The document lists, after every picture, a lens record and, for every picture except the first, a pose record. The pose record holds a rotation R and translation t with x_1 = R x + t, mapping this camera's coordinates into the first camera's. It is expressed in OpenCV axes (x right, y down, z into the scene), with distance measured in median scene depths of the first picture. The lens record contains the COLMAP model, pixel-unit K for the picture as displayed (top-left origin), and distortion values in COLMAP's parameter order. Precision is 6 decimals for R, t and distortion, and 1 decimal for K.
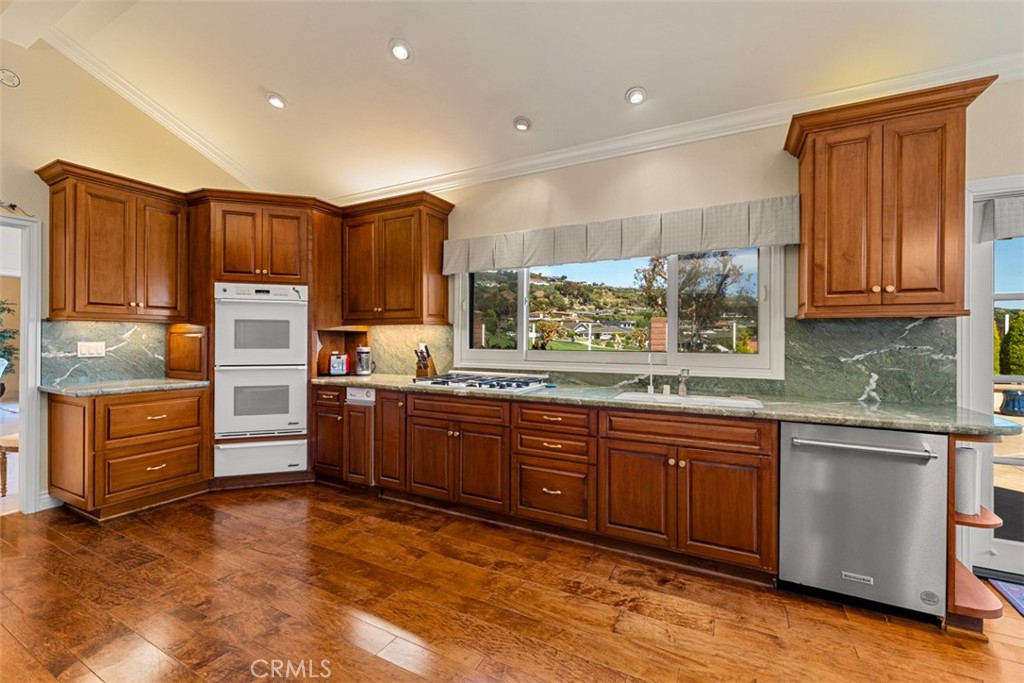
lens RADIAL K [[423.4, 0, 511.1], [0, 423.4, 338.5], [0, 0, 1]] dist [0.000086, -0.000493]
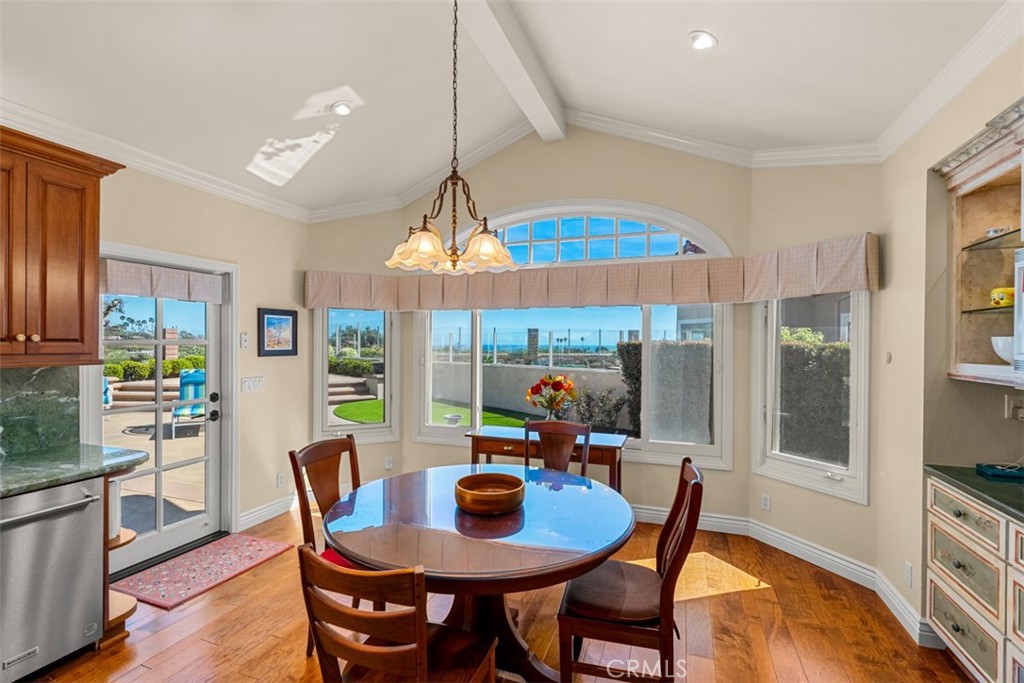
lens RADIAL K [[473.7, 0, 506.1], [0, 473.7, 345.2], [0, 0, 1]] dist [-0.001068, 0.000495]
pose [[-0.125768, -0.010855, 0.992000, -0.270779], [-0.008495, 0.999915, 0.009864, -0.109079], [-0.992023, -0.007186, -0.125849, 0.071152]]
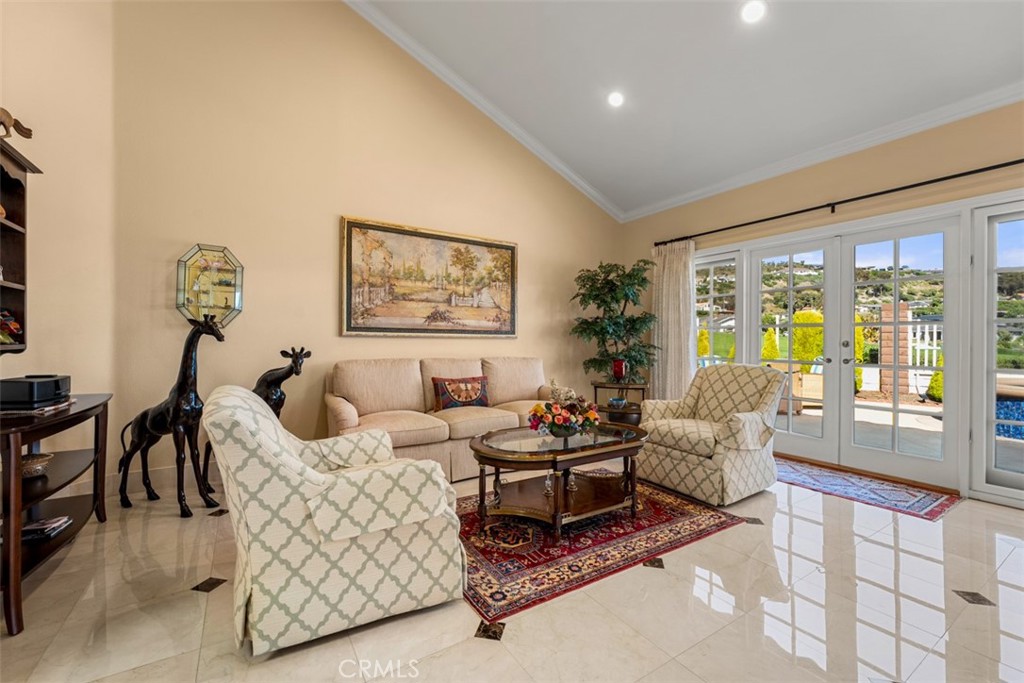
lens RADIAL K [[423.4, 0, 508.7], [0, 423.4, 339.7], [0, 0, 1]] dist [0.000086, -0.000493]
pose [[0.865166, -0.003201, -0.501475, -3.720922], [0.001922, 0.999993, -0.003068, 0.060764], [0.501482, 0.001691, 0.865166, 1.385004]]
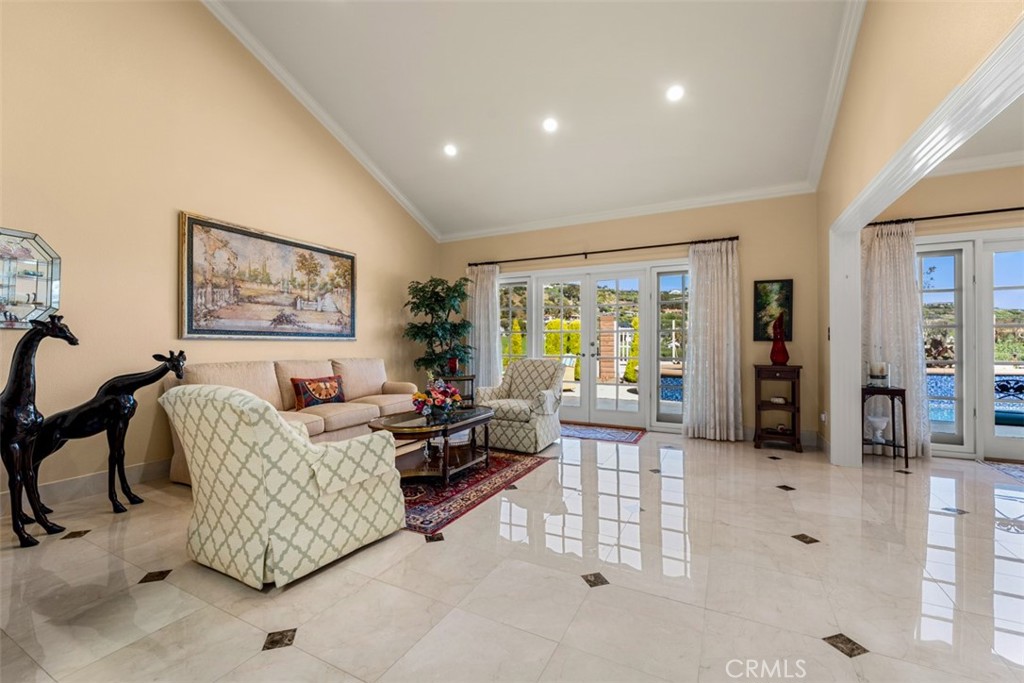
lens RADIAL K [[423.4, 0, 510.8], [0, 423.4, 340.5], [0, 0, 1]] dist [0.000086, -0.000493]
pose [[0.999959, -0.005765, 0.006964, -3.913360], [0.005785, 0.999979, -0.002758, 0.057510], [-0.006948, 0.002798, 0.999972, 0.938133]]
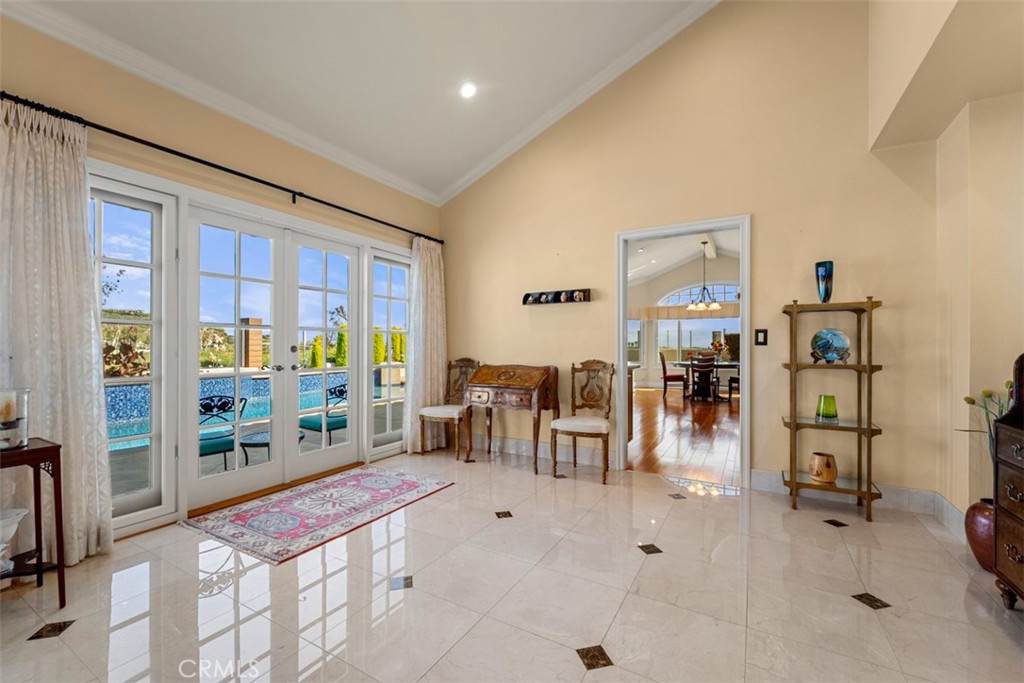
lens RADIAL K [[423.4, 0, 504.4], [0, 423.4, 347.2], [0, 0, 1]] dist [0.000086, -0.000493]
pose [[0.047646, -0.004294, 0.998855, -3.146859], [-0.003472, 0.999984, 0.004465, 0.061973], [-0.998858, -0.003681, 0.047631, 1.679857]]
